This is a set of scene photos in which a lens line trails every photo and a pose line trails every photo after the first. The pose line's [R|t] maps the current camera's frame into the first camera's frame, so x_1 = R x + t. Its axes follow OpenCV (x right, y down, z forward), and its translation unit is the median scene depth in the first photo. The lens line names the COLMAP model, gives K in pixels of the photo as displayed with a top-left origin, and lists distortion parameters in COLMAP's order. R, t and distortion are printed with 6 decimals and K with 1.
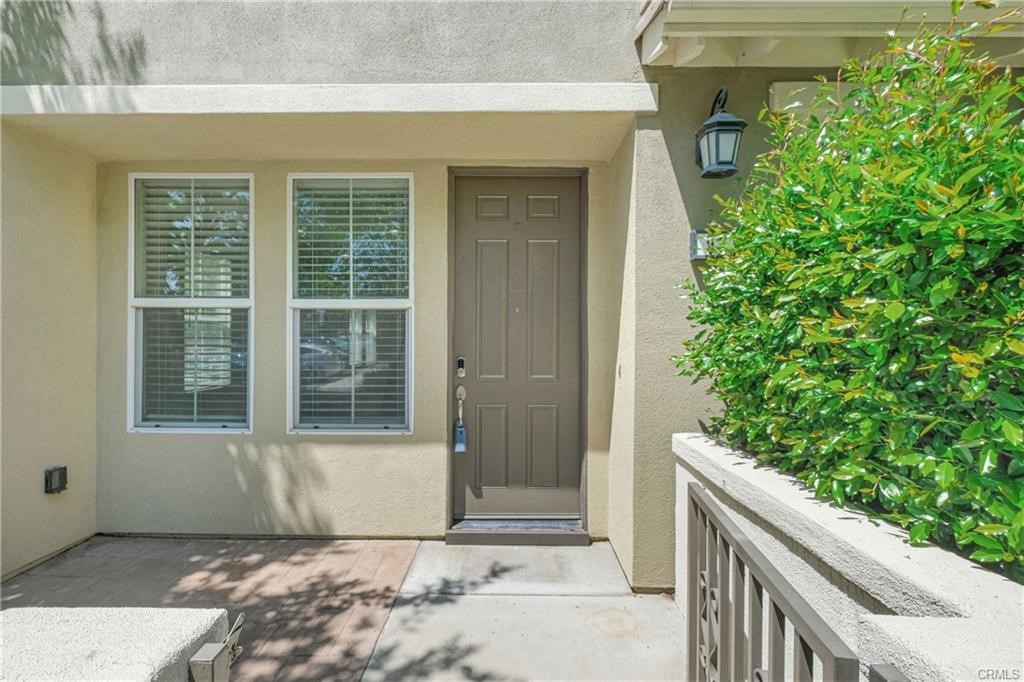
lens RADIAL K [[439.2, 0, 509.1], [0, 439.2, 338.7], [0, 0, 1]] dist [-0.008848, -0.000247]
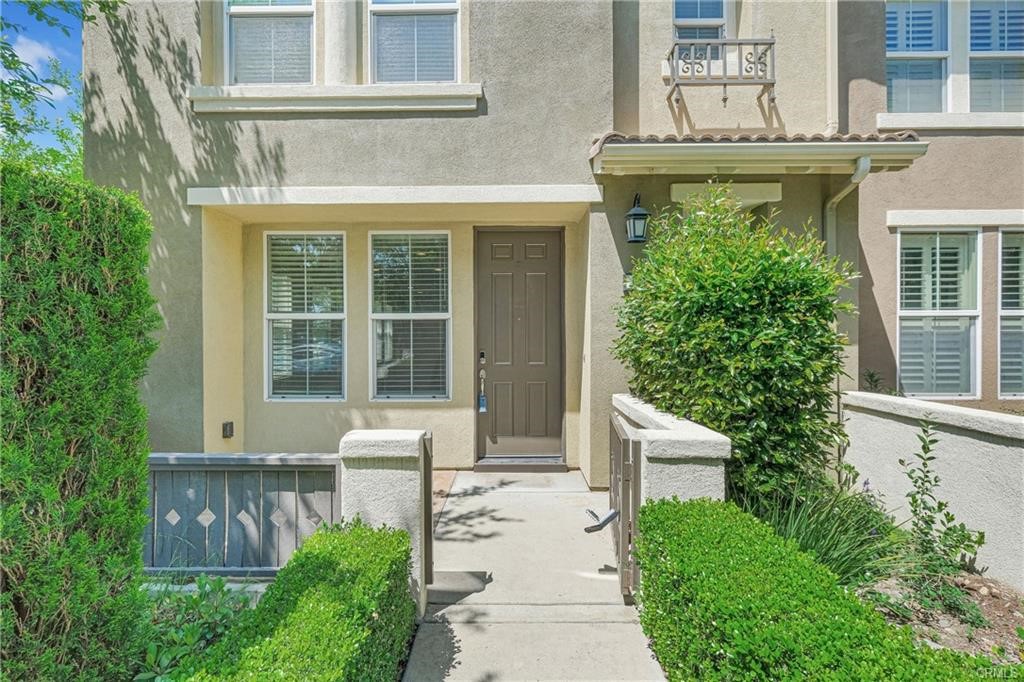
lens RADIAL K [[439.2, 0, 505.1], [0, 439.2, 341.5], [0, 0, 1]] dist [-0.008848, -0.000247]
pose [[0.999913, -0.006307, -0.011605, -0.013925], [0.006396, 0.999950, 0.007667, -0.001377], [0.011556, -0.007741, 0.999903, -0.535266]]
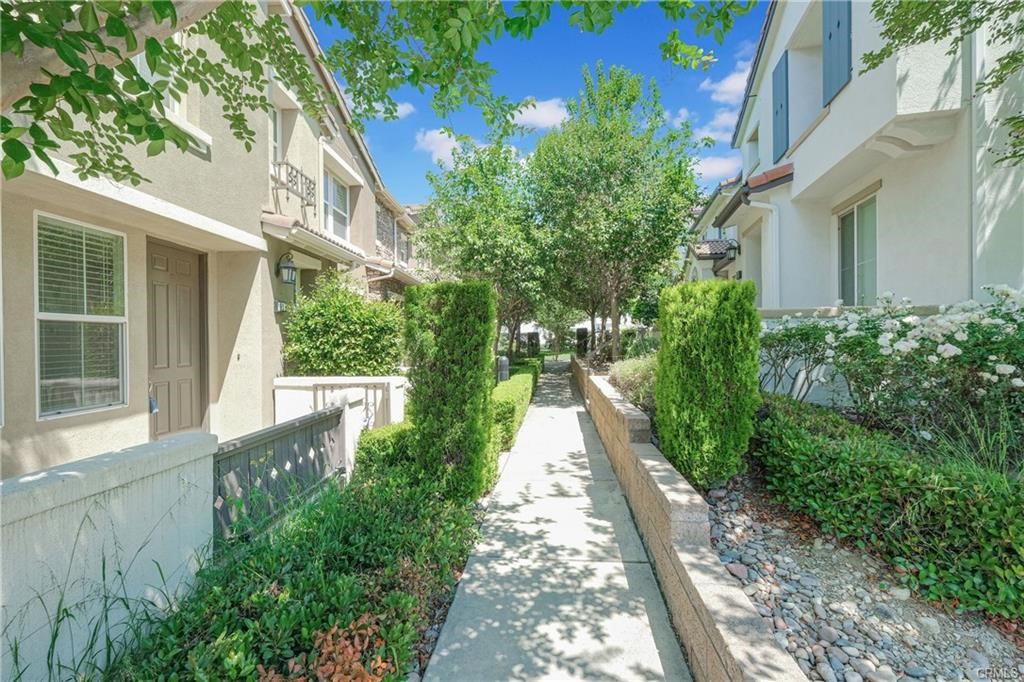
lens RADIAL K [[439.2, 0, 511.4], [0, 439.2, 339.8], [0, 0, 1]] dist [-0.008848, -0.000247]
pose [[0.018883, -0.001252, 0.999821, -1.721189], [0.009736, 0.999952, 0.001069, -0.000799], [-0.999774, 0.009714, 0.018894, -0.360669]]
